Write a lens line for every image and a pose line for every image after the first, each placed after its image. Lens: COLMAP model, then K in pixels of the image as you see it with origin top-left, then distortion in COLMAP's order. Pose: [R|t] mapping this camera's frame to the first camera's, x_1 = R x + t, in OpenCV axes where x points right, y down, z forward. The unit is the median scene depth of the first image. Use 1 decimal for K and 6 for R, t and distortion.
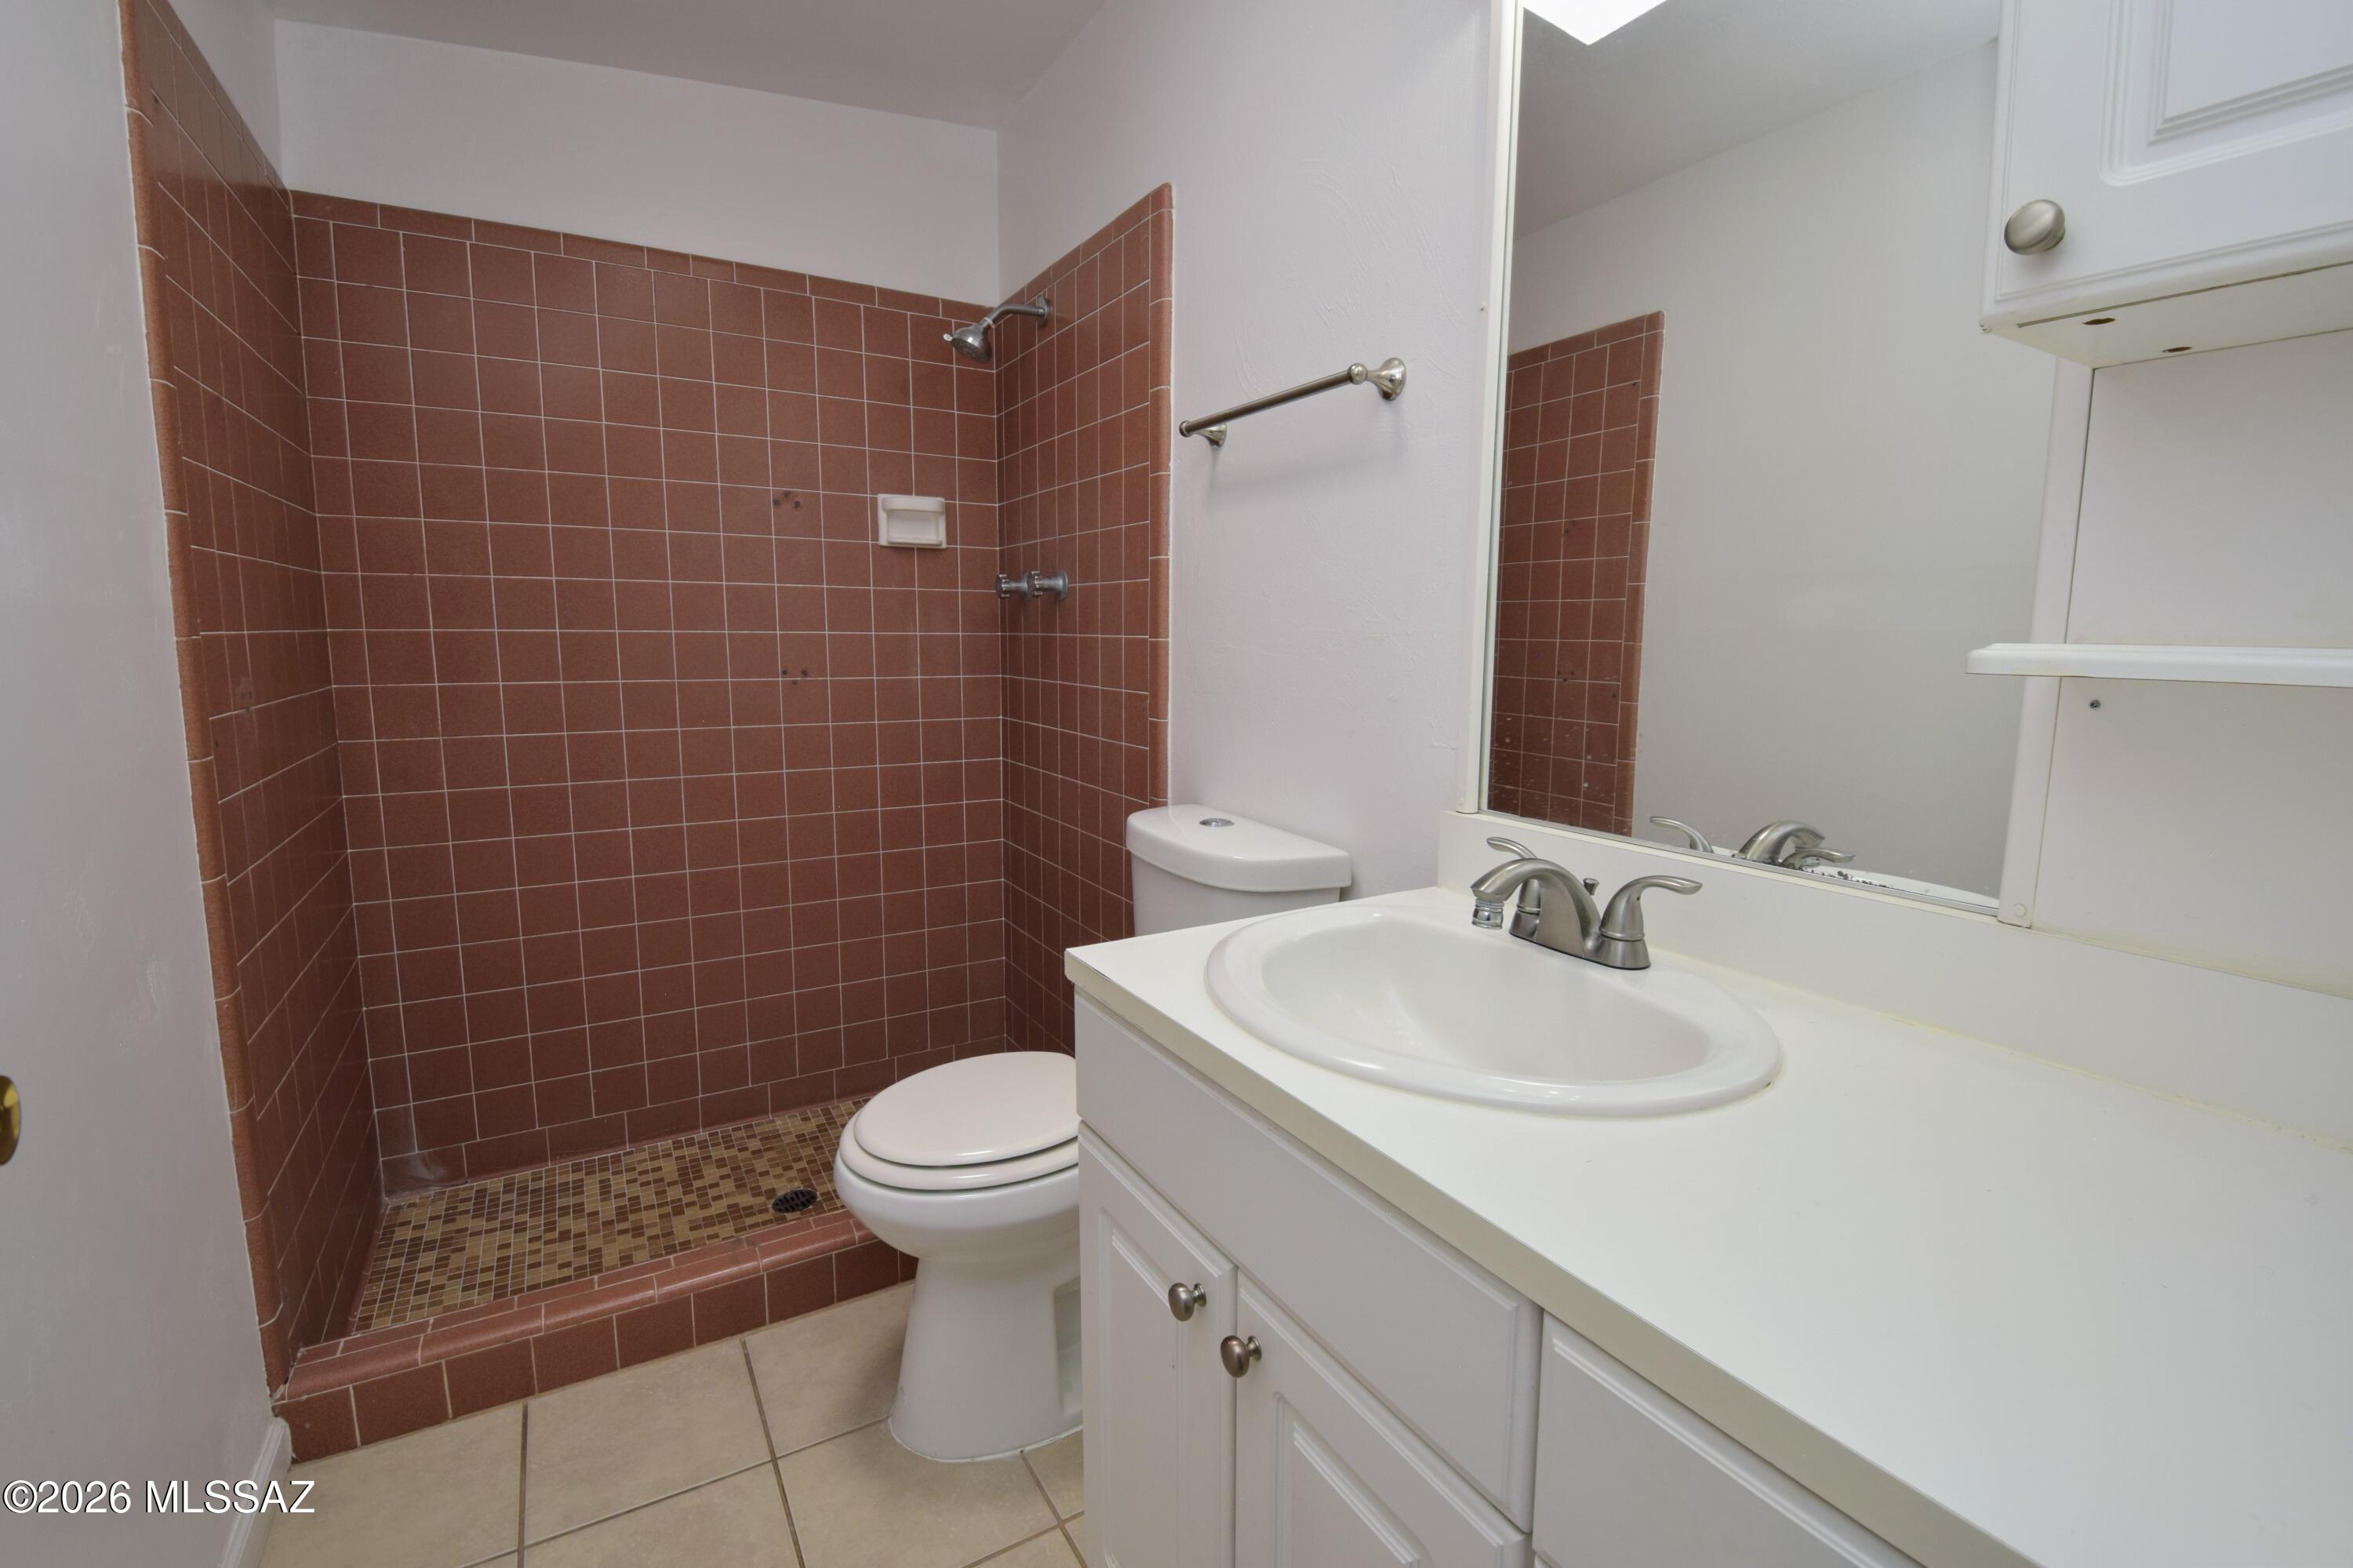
lens RADIAL K [[1044.4, 0, 1181.8], [0, 1044.4, 770.9], [0, 0, 1]] dist [0.007298, -0.016974]
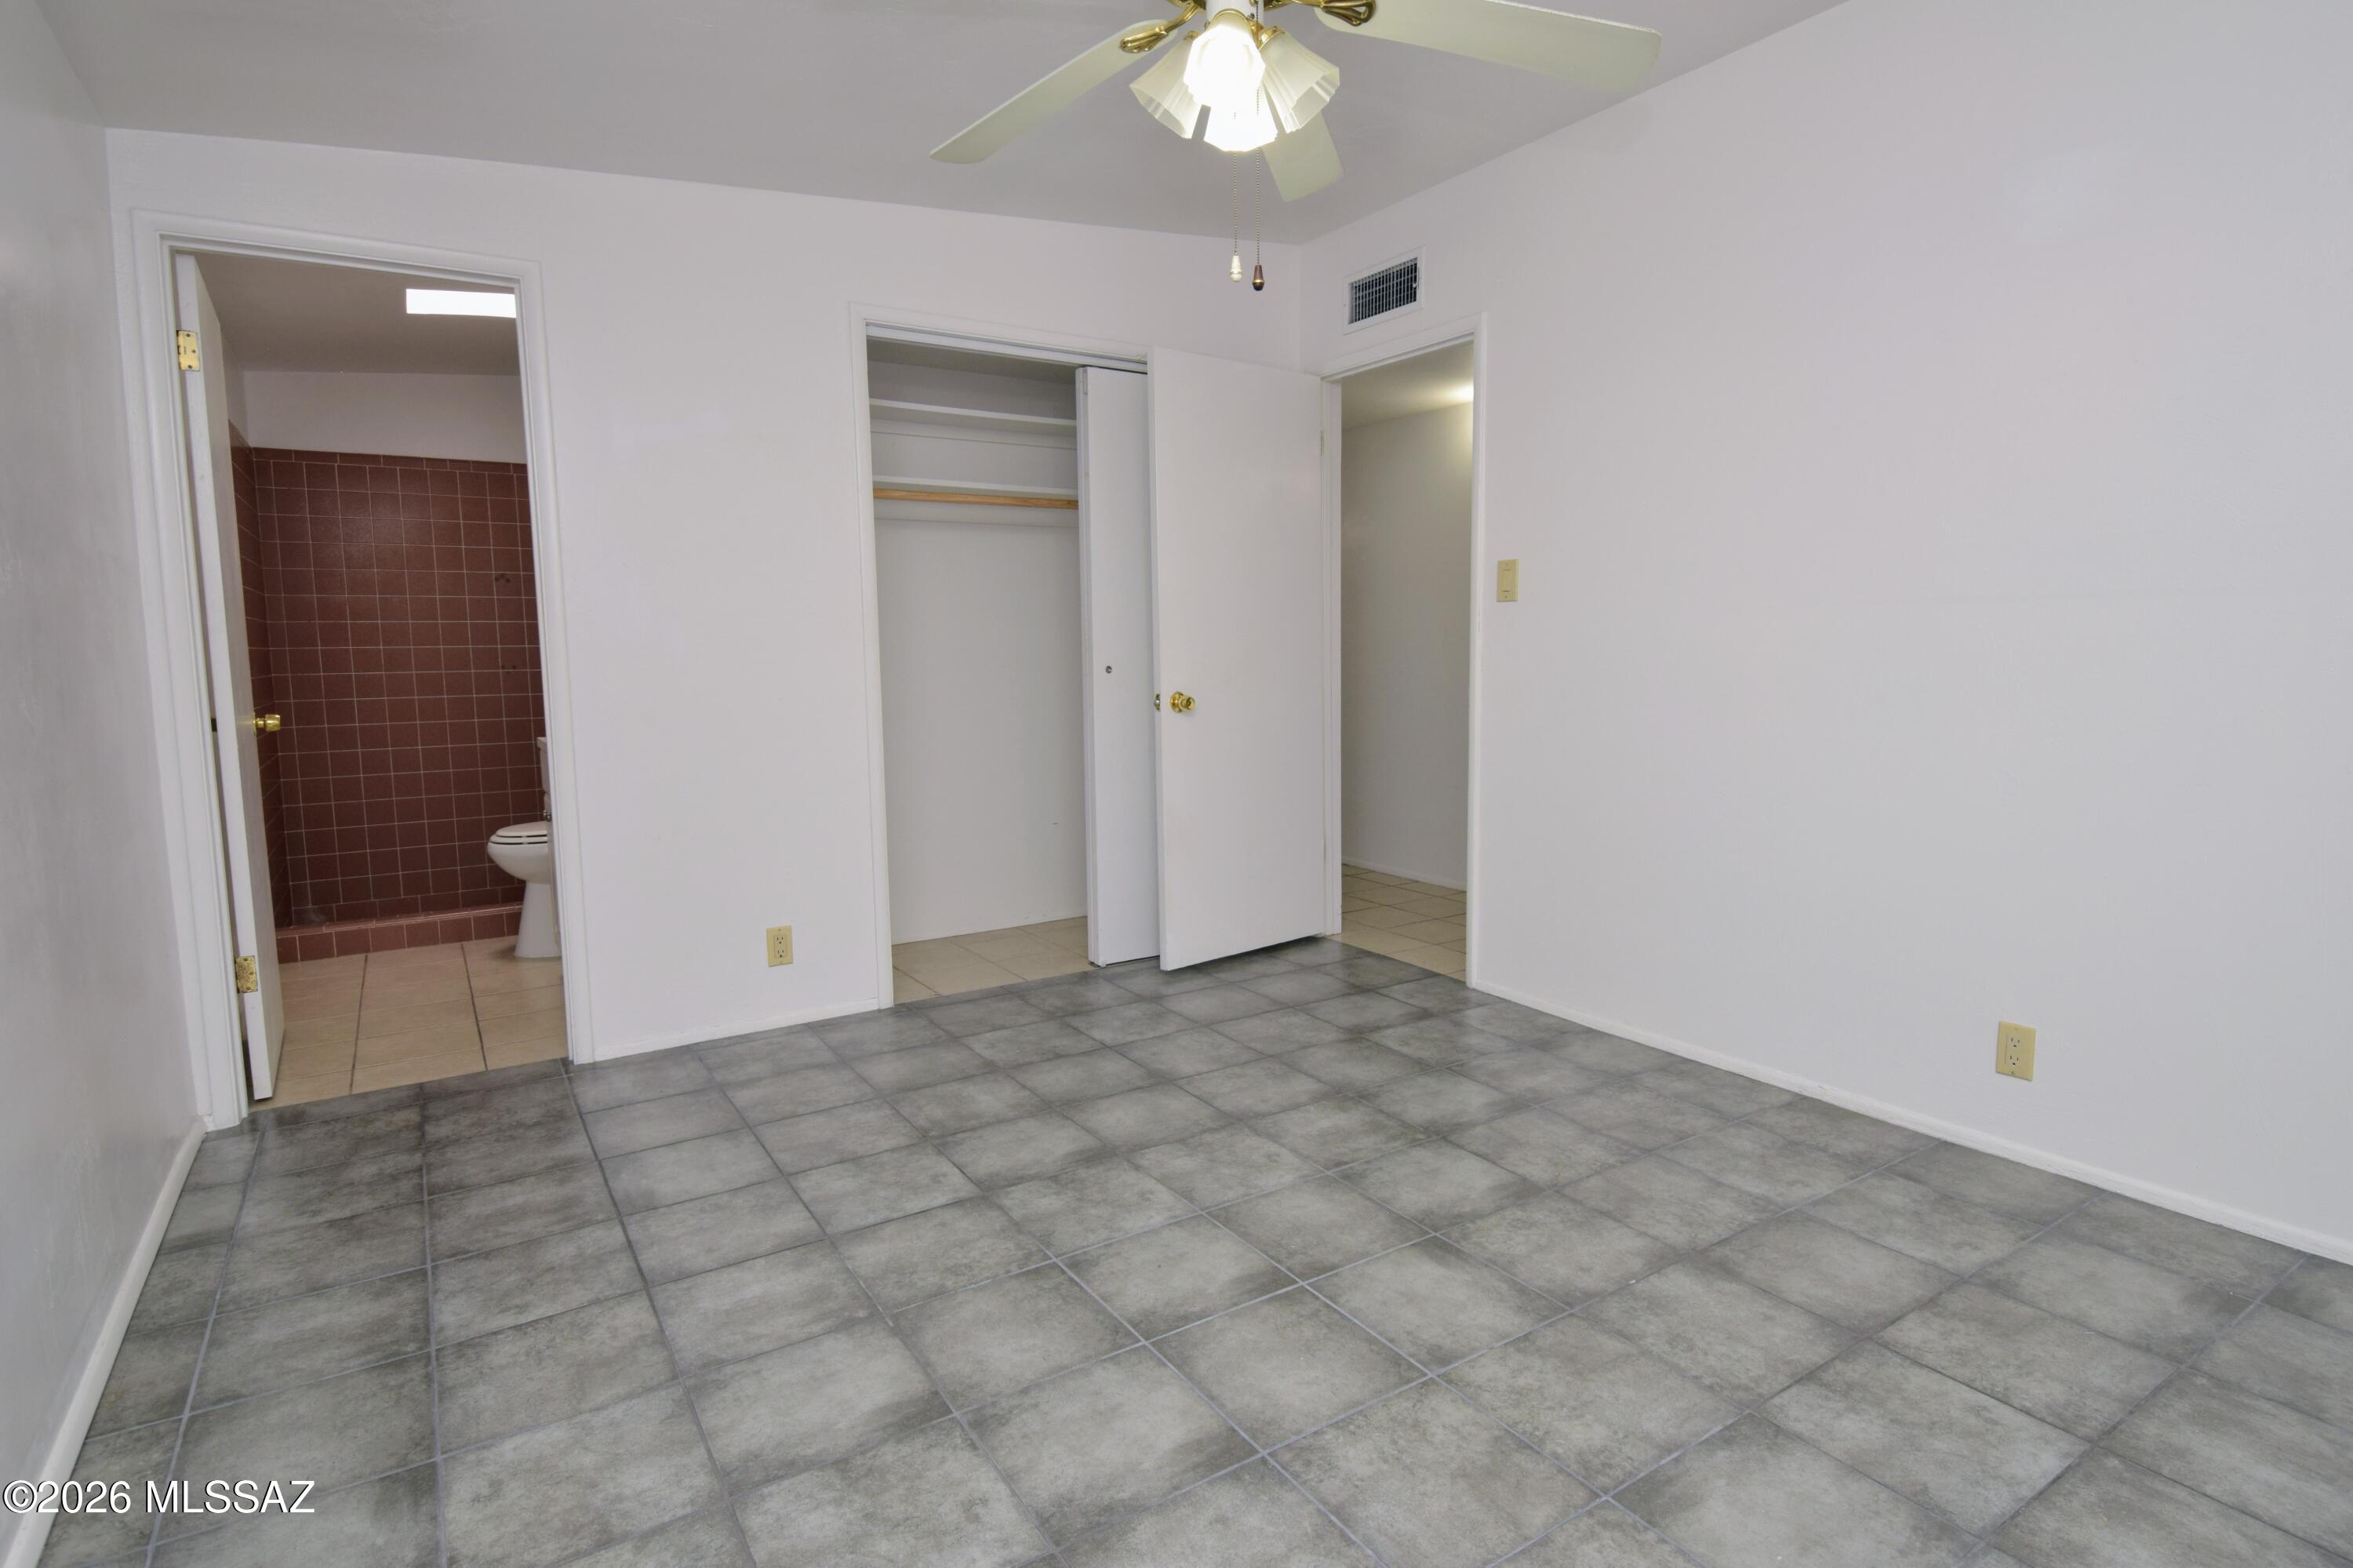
lens RADIAL K [[1225.6, 0, 1184.3], [0, 1225.6, 775.3], [0, 0, 1]] dist [-0.001040, -0.000040]
pose [[0.999261, -0.017703, 0.034116, 0.866715], [0.018399, 0.999627, -0.020201, 0.193157], [-0.033745, 0.020814, 0.999214, -1.411899]]
